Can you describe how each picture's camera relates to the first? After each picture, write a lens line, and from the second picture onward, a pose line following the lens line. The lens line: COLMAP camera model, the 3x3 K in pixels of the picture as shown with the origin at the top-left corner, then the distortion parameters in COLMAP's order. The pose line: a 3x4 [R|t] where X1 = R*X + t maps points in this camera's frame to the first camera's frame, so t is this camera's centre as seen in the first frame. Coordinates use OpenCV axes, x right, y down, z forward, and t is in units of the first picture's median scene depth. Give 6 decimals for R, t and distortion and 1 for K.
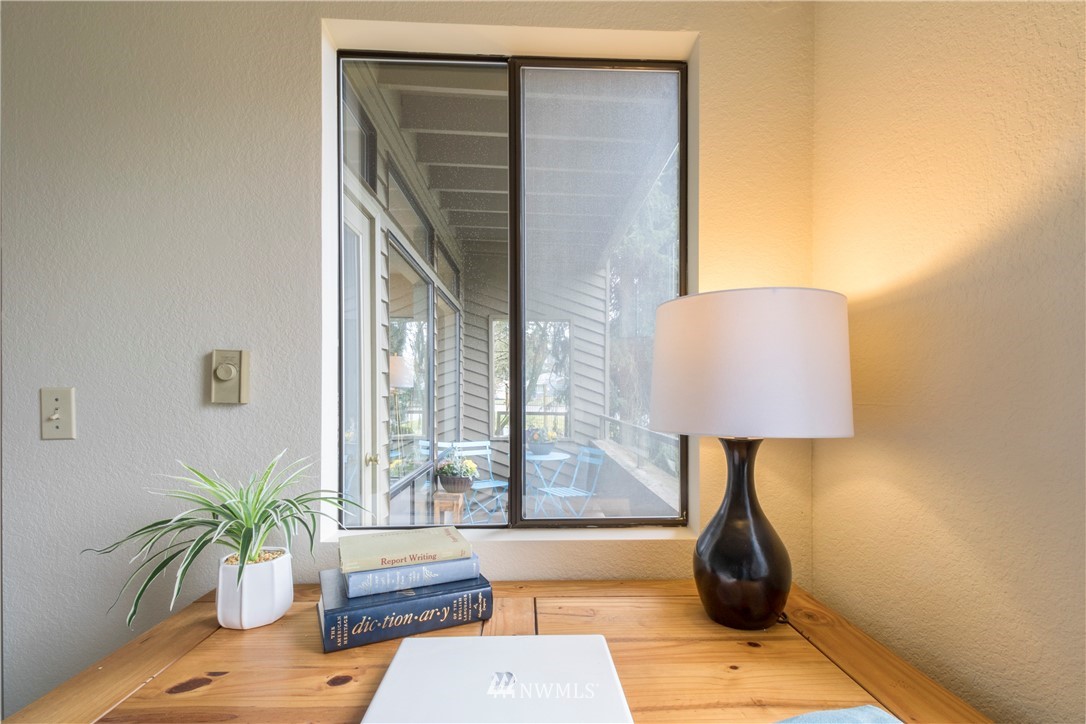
lens RADIAL K [[486.3, 0, 545.2], [0, 486.3, 398.1], [0, 0, 1]] dist [0.000837, 0.000005]
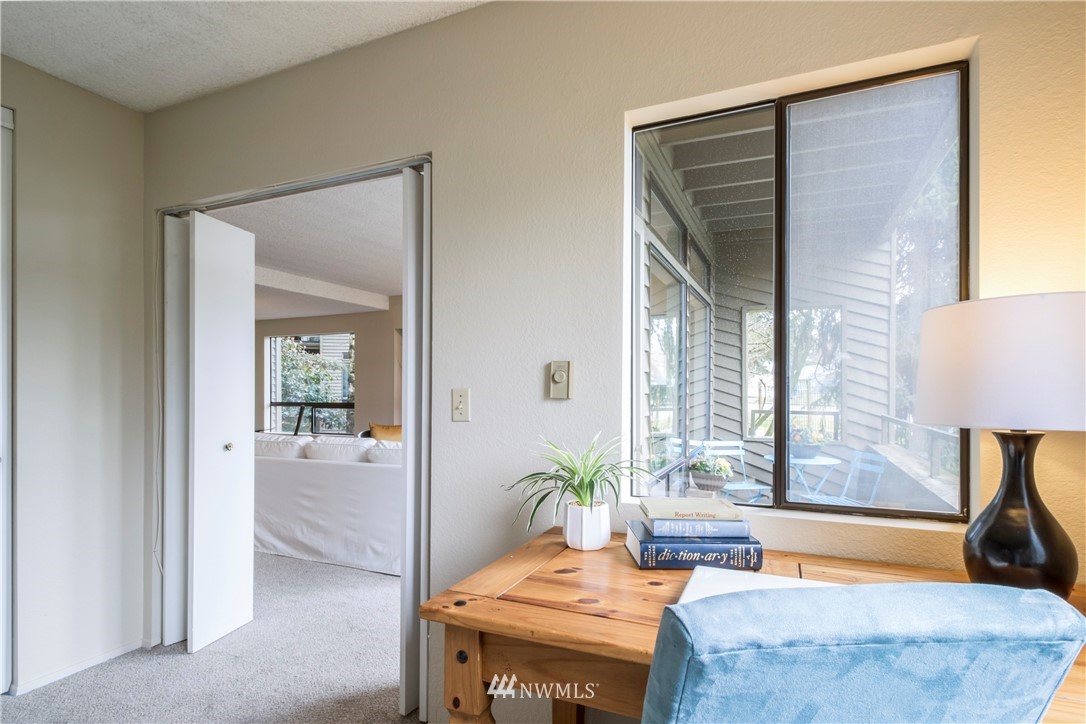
lens RADIAL K [[536.7, 0, 547.6], [0, 536.7, 395.7], [0, 0, 1]] dist [0.024821, -0.013050]
pose [[0.899698, 0.001211, -0.436511, 0.000584], [-0.001238, 0.999999, 0.000223, 0.002073], [0.436510, 0.000339, 0.899699, -0.379504]]
